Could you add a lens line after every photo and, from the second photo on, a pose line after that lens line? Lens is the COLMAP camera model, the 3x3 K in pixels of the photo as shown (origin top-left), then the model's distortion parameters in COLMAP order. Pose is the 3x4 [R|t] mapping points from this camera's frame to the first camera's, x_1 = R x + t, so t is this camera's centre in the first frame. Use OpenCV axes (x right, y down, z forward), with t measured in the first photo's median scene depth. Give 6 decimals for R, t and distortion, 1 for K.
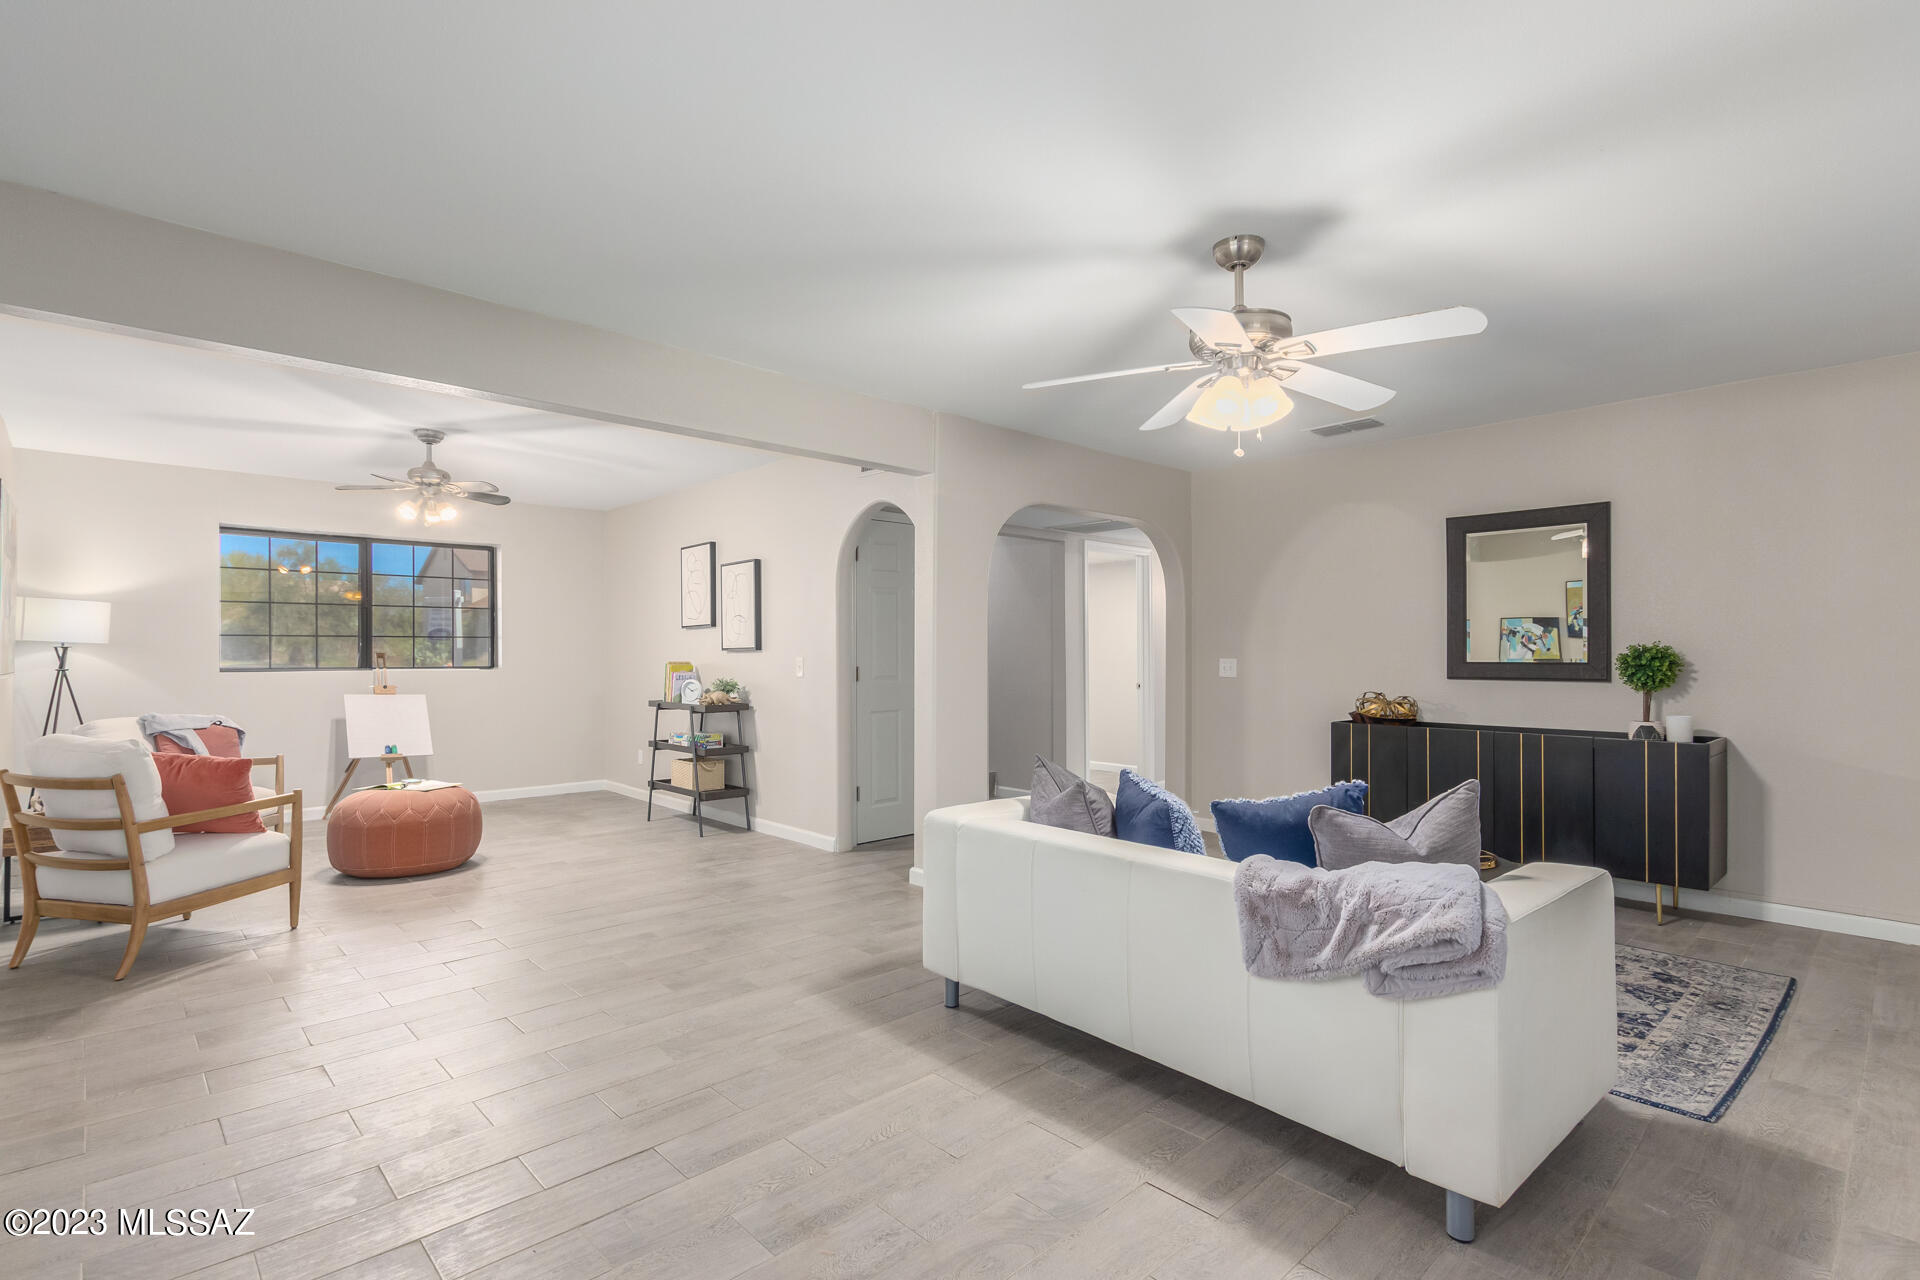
lens RADIAL K [[912.7, 0, 960.0], [0, 912.7, 640.0], [0, 0, 1]] dist [0.001059, 0.000636]
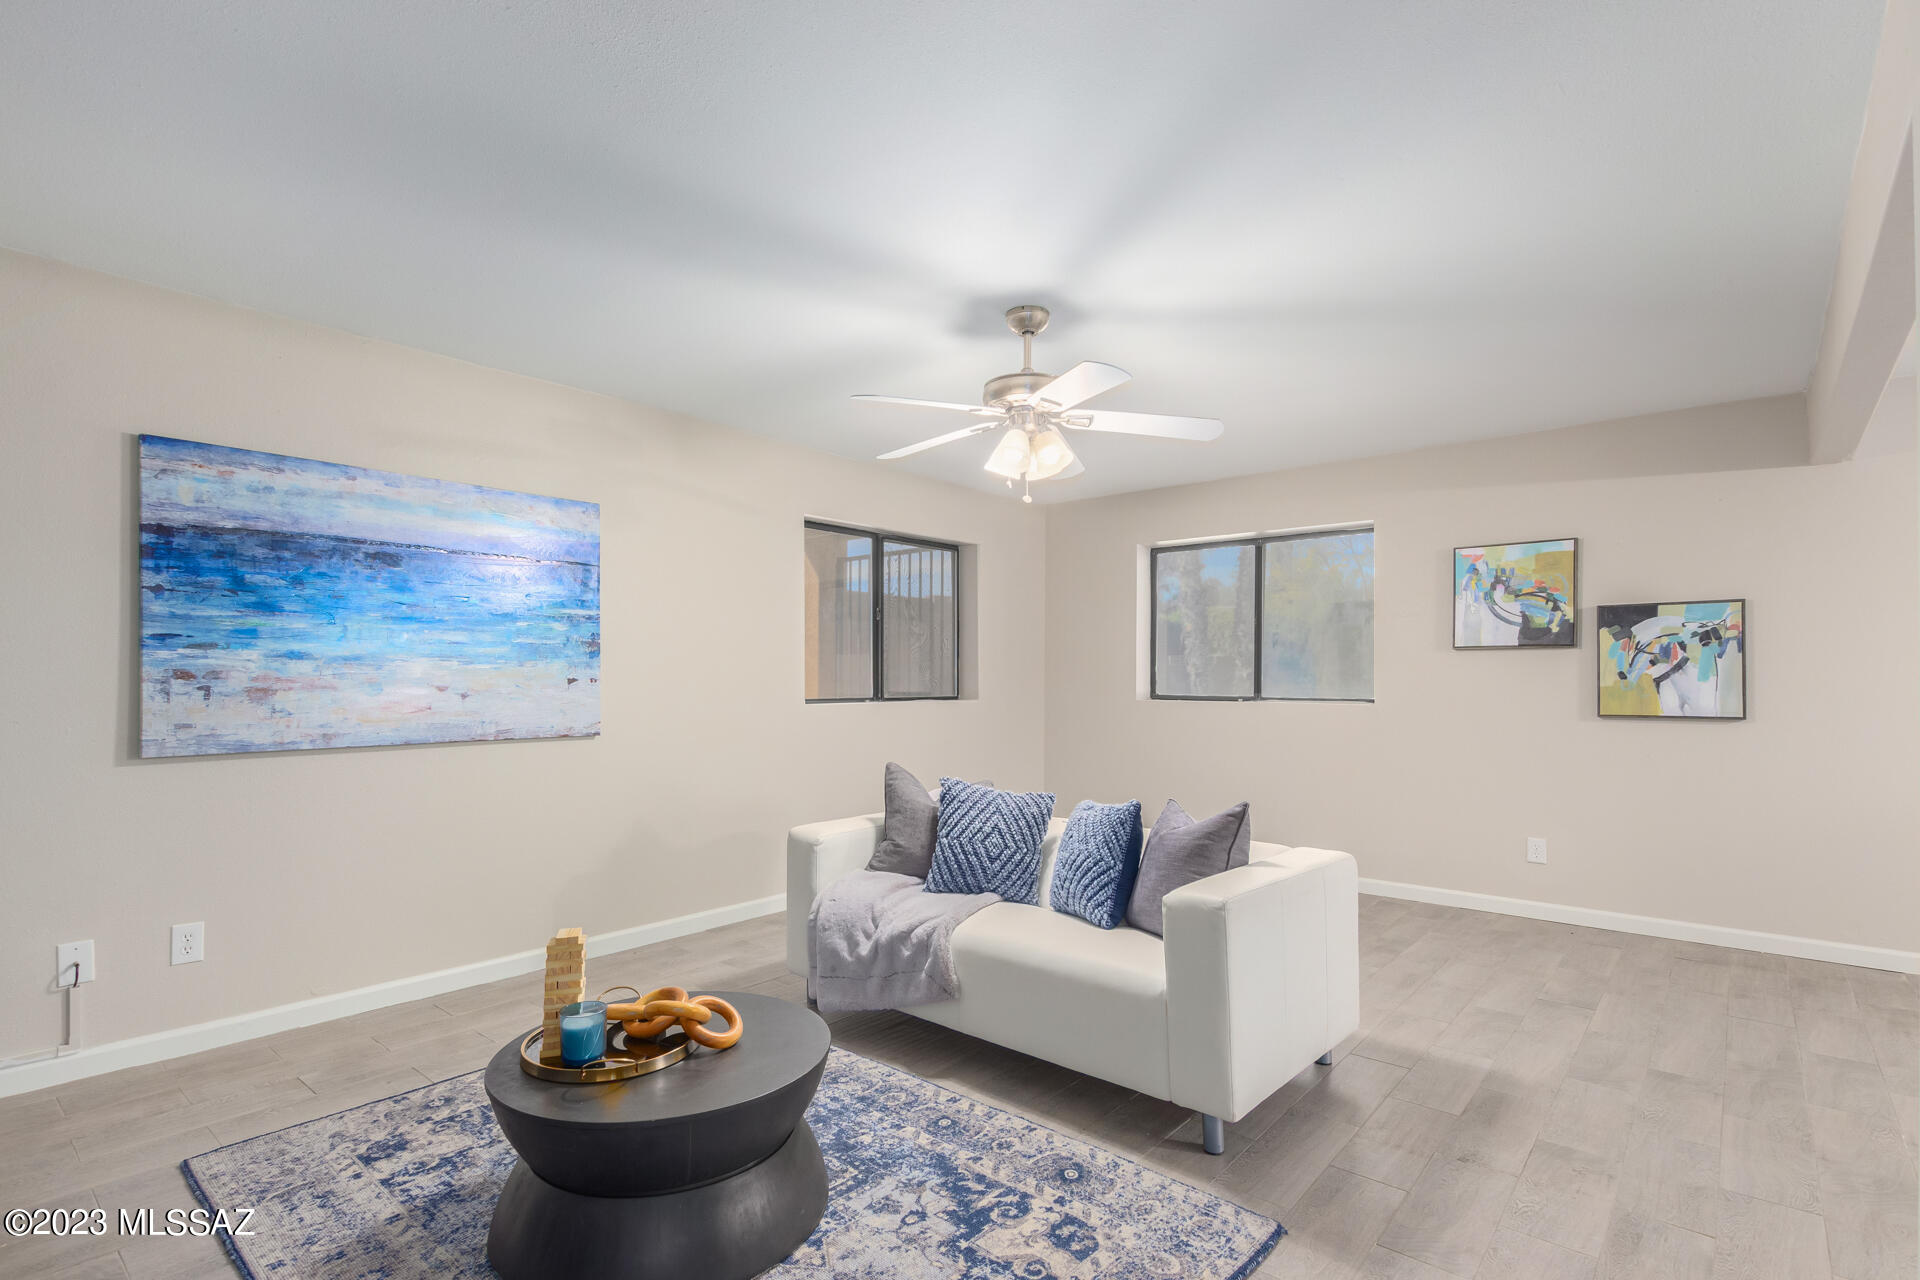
lens RADIAL K [[912.7, 0, 960.0], [0, 912.7, 640.0], [0, 0, 1]] dist [0.001059, 0.000636]
pose [[-0.994614, -0.008153, -0.103324, 0.250529], [-0.002588, 0.998544, -0.053878, 0.014241], [0.103613, -0.053321, -0.993187, 1.044722]]
